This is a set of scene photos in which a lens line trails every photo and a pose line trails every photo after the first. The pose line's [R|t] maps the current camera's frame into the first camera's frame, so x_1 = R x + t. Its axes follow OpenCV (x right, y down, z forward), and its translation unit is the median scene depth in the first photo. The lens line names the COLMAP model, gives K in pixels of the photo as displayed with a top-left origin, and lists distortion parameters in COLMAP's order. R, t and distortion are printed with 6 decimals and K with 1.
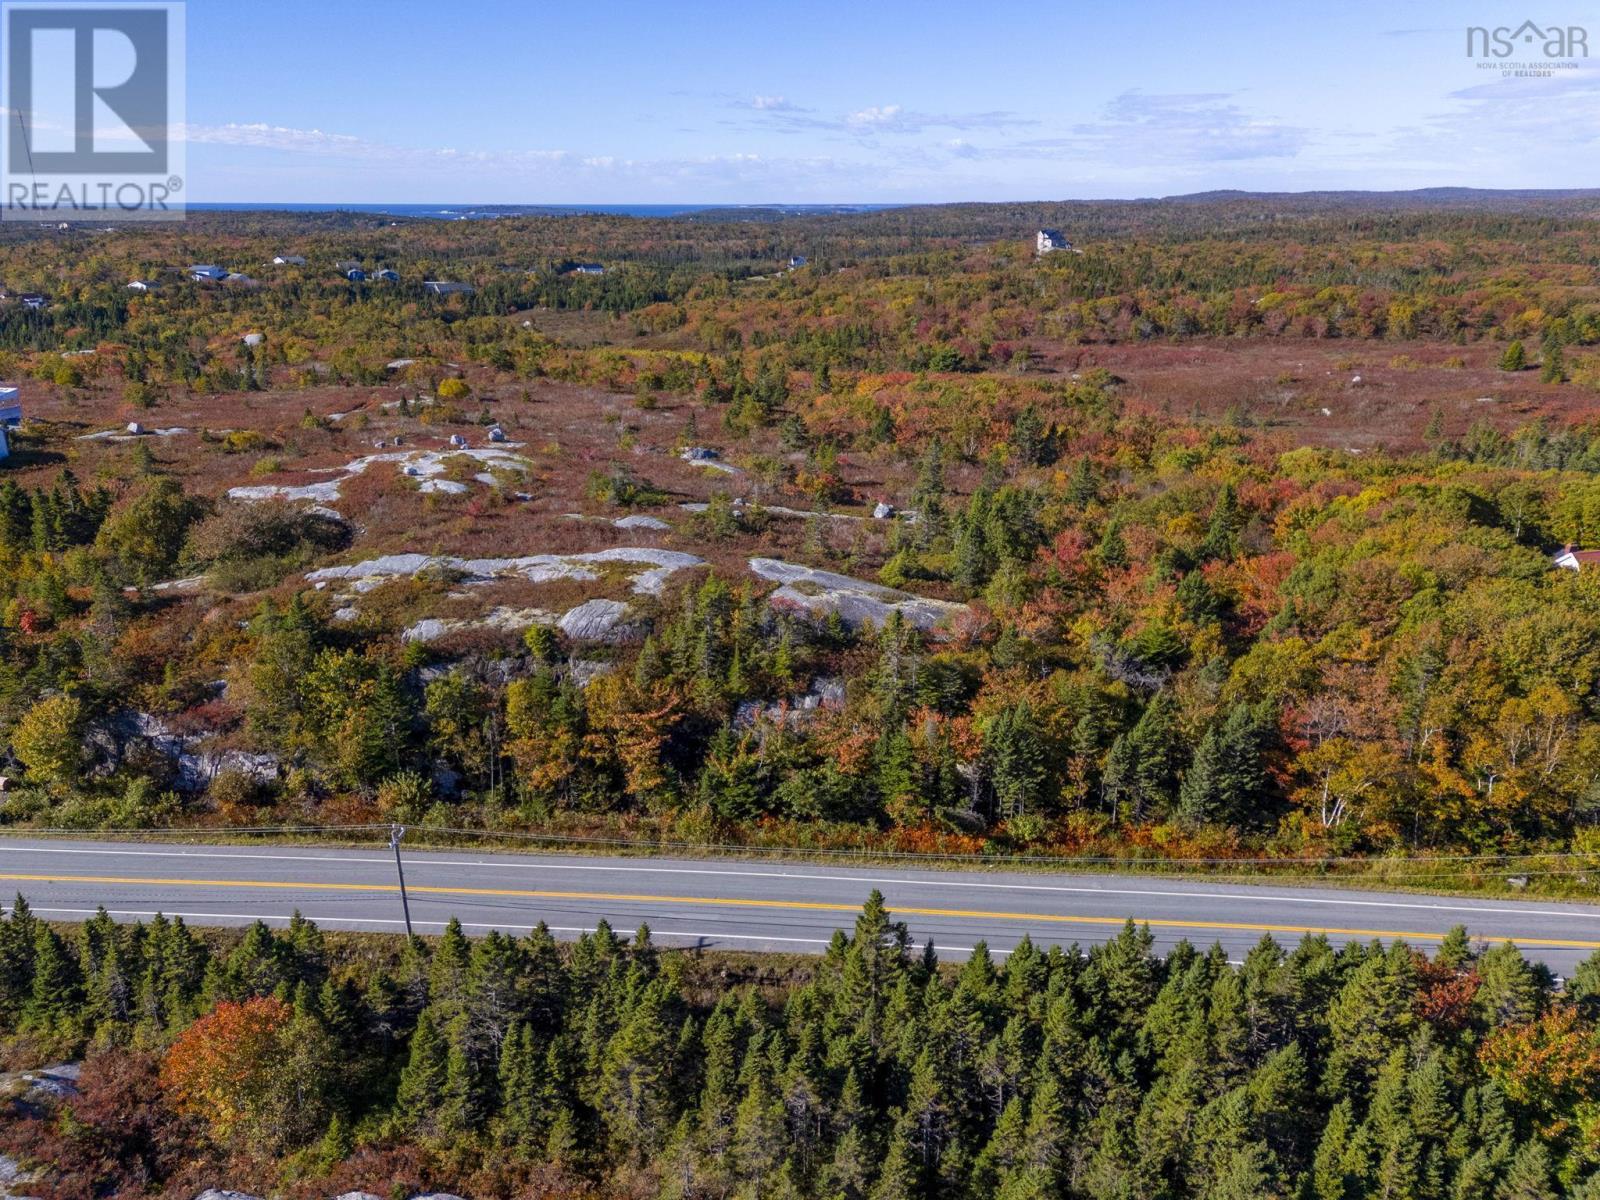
lens RADIAL K [[1164.8, 0, 802.9], [0, 1164.8, 605.4], [0, 0, 1]] dist [0.065796, -0.049933]
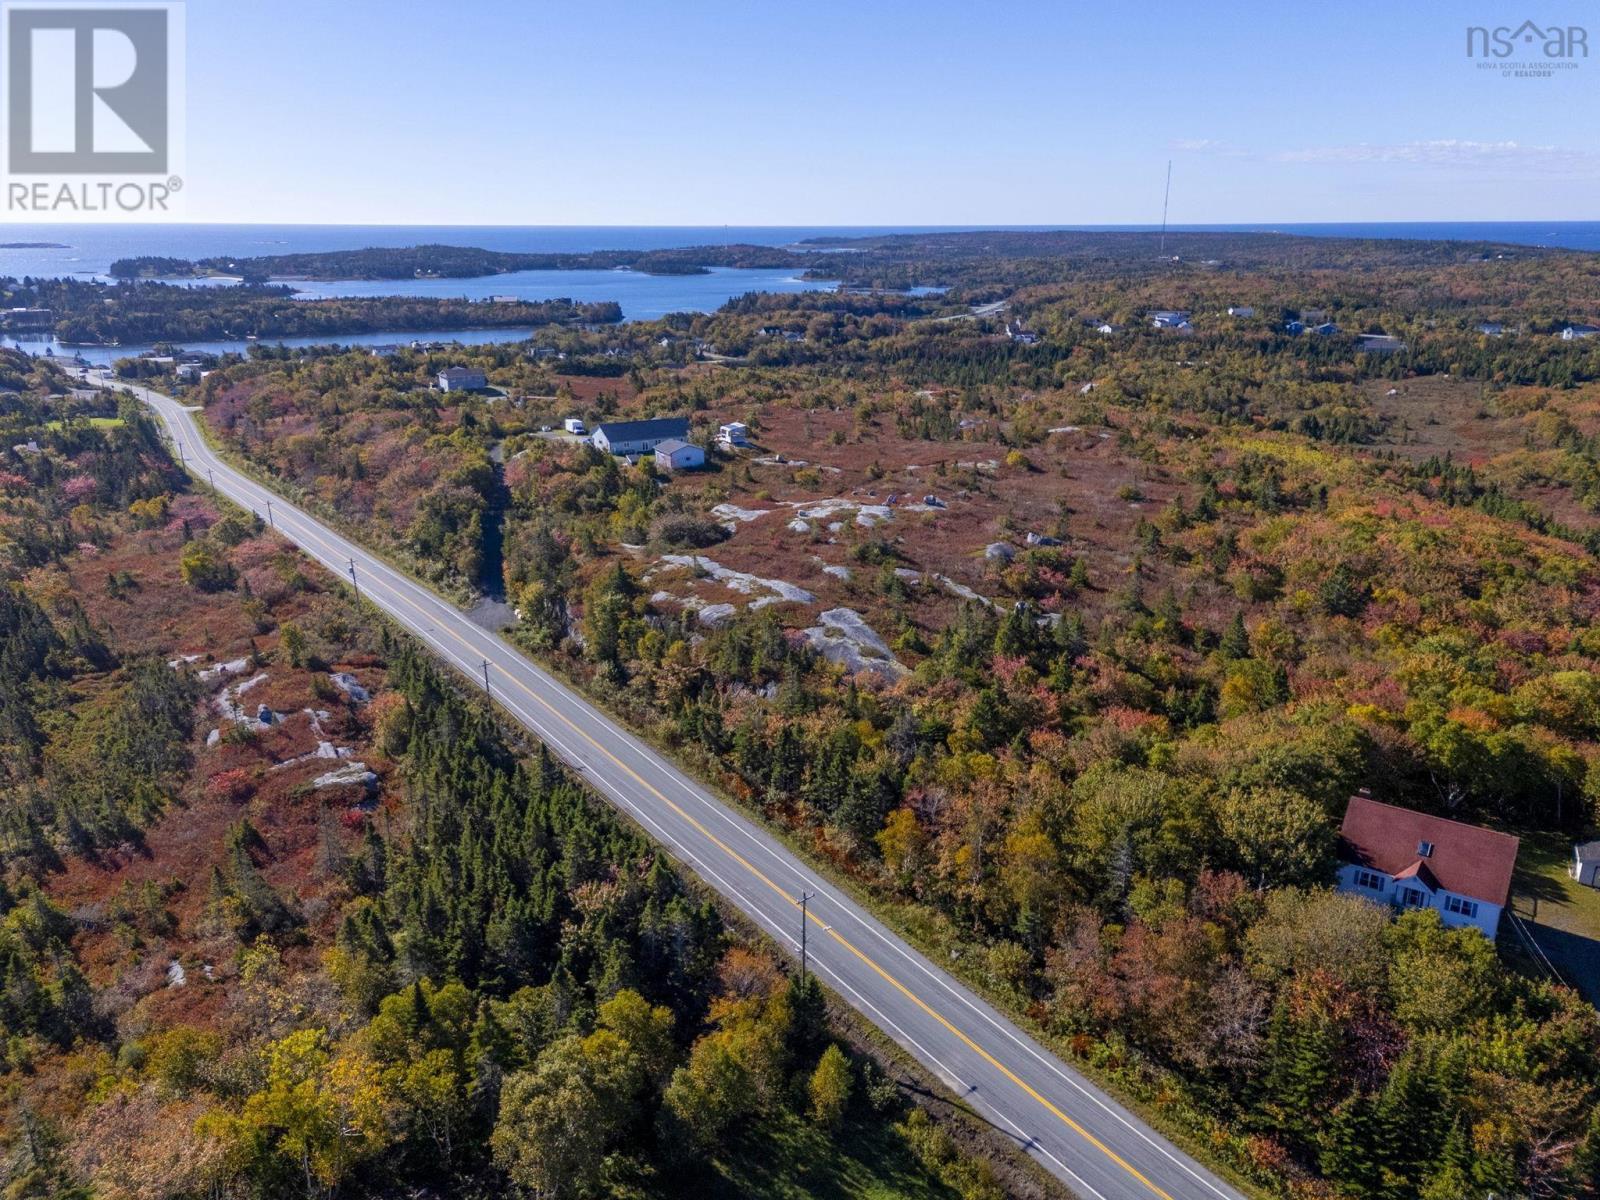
lens RADIAL K [[1164.8, 0, 803.6], [0, 1164.8, 591.5], [0, 0, 1]] dist [0.065796, -0.049933]
pose [[0.635720, 0.233780, -0.735668, 1.167264], [-0.252467, 0.963592, 0.088043, -0.204217], [0.729466, 0.129762, 0.671596, -0.068545]]
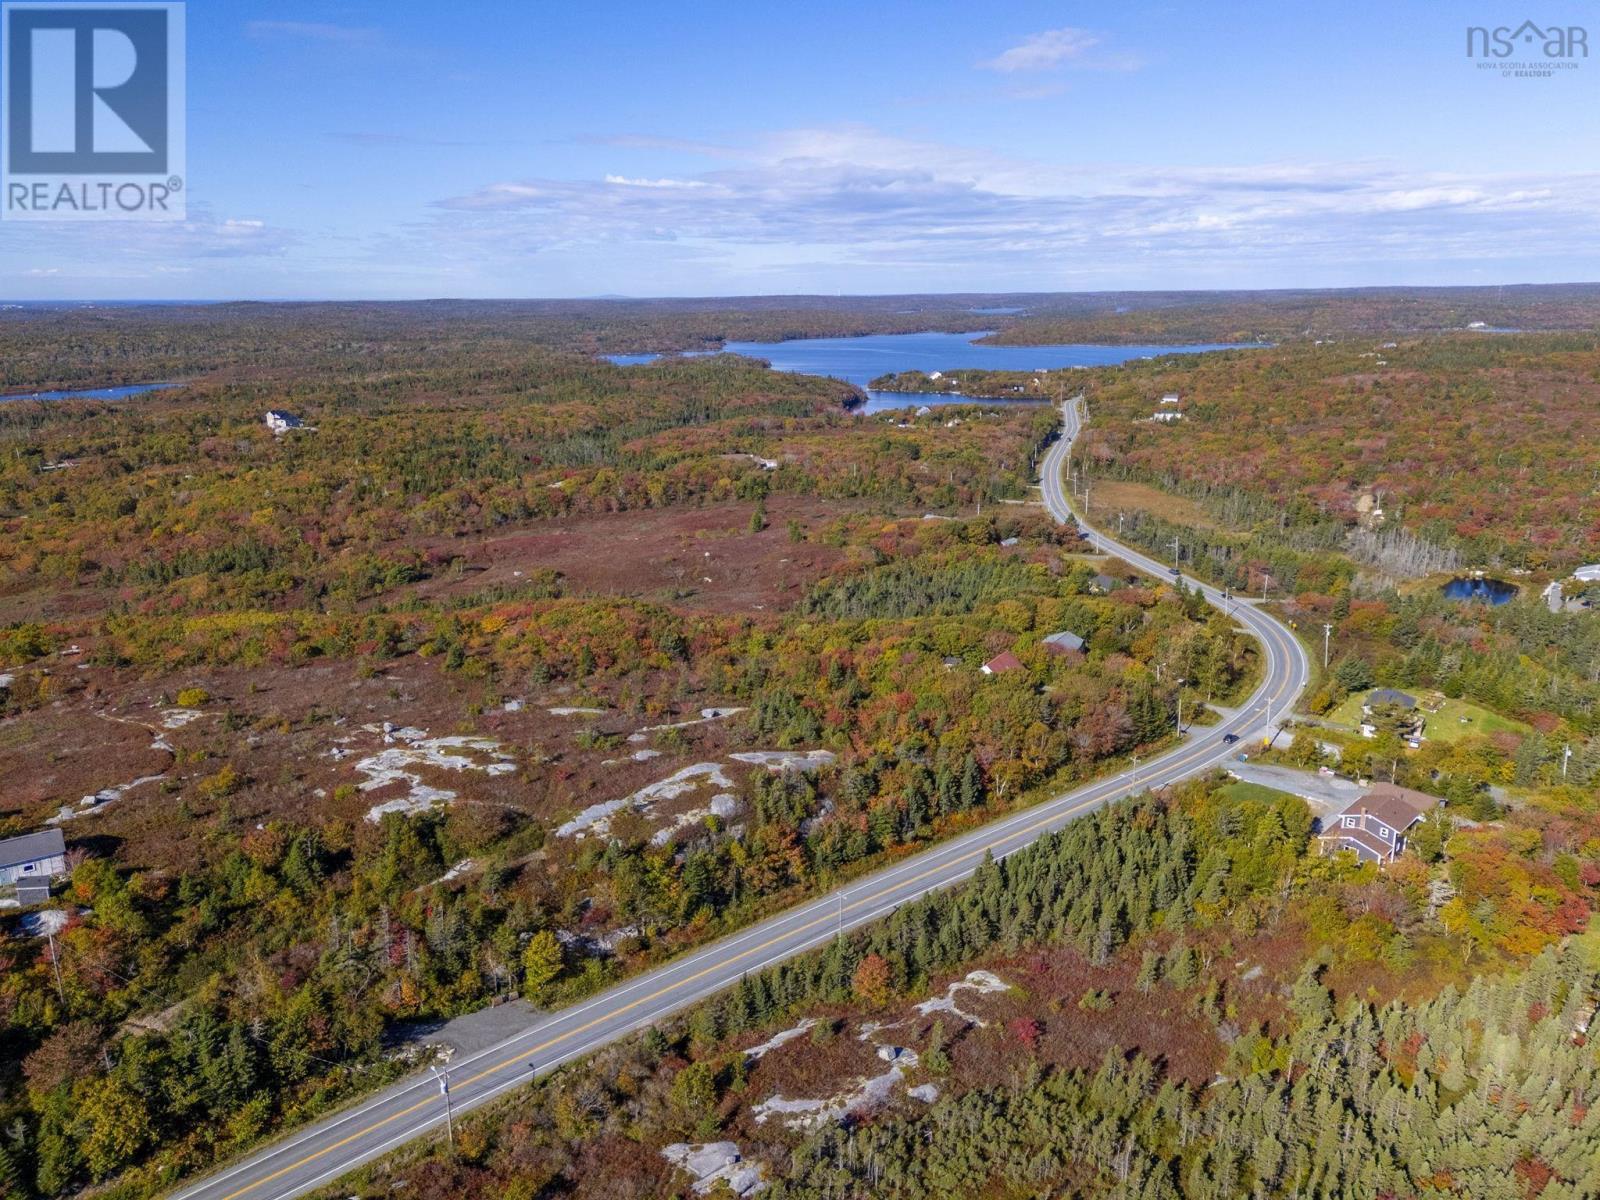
lens RADIAL K [[1164.8, 0, 800.1], [0, 1164.8, 587.8], [0, 0, 1]] dist [0.065796, -0.049933]
pose [[0.717435, -0.169445, 0.675703, -1.375299], [0.230788, 0.973004, -0.001043, -0.320084], [-0.657285, 0.156692, 0.737173, -0.620308]]
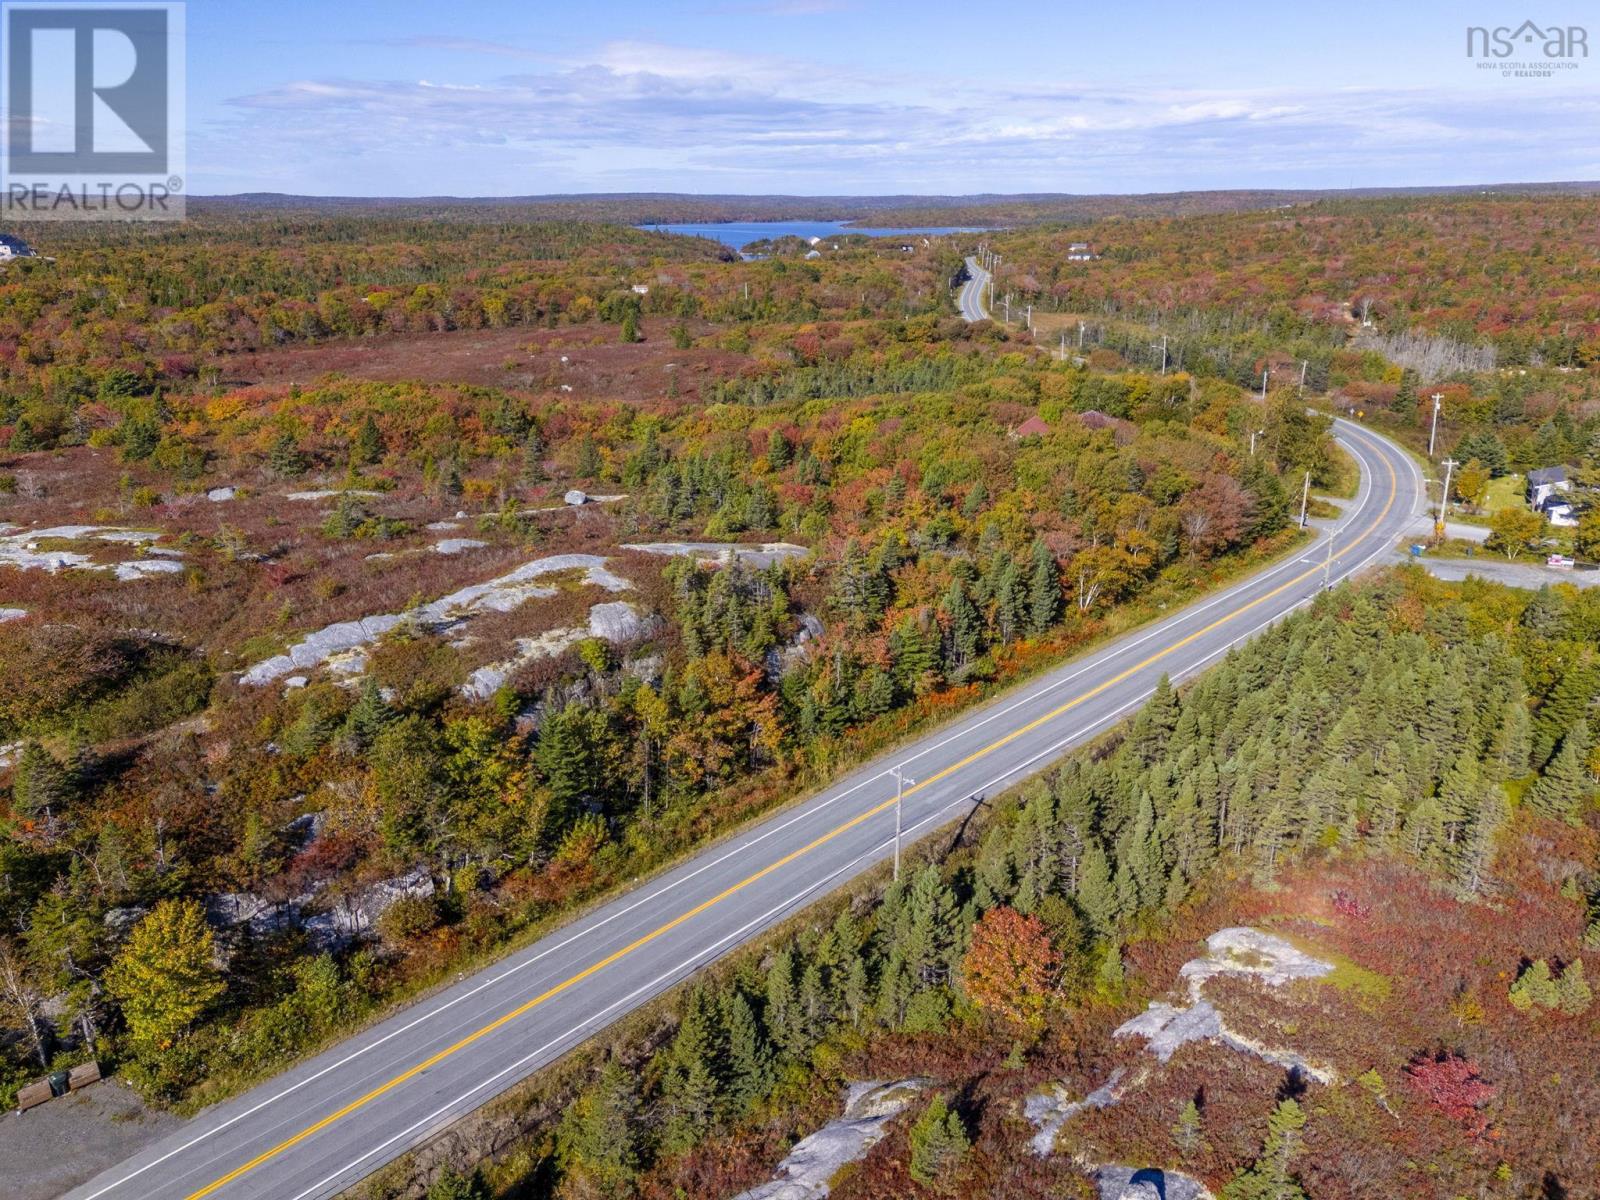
lens RADIAL K [[1164.8, 0, 800.6], [0, 1164.8, 603.6], [0, 0, 1]] dist [0.065796, -0.049933]
pose [[0.630890, -0.249317, 0.734723, -0.807641], [0.252692, 0.961360, 0.109241, -0.072134], [-0.733569, 0.116740, 0.669513, 0.216142]]
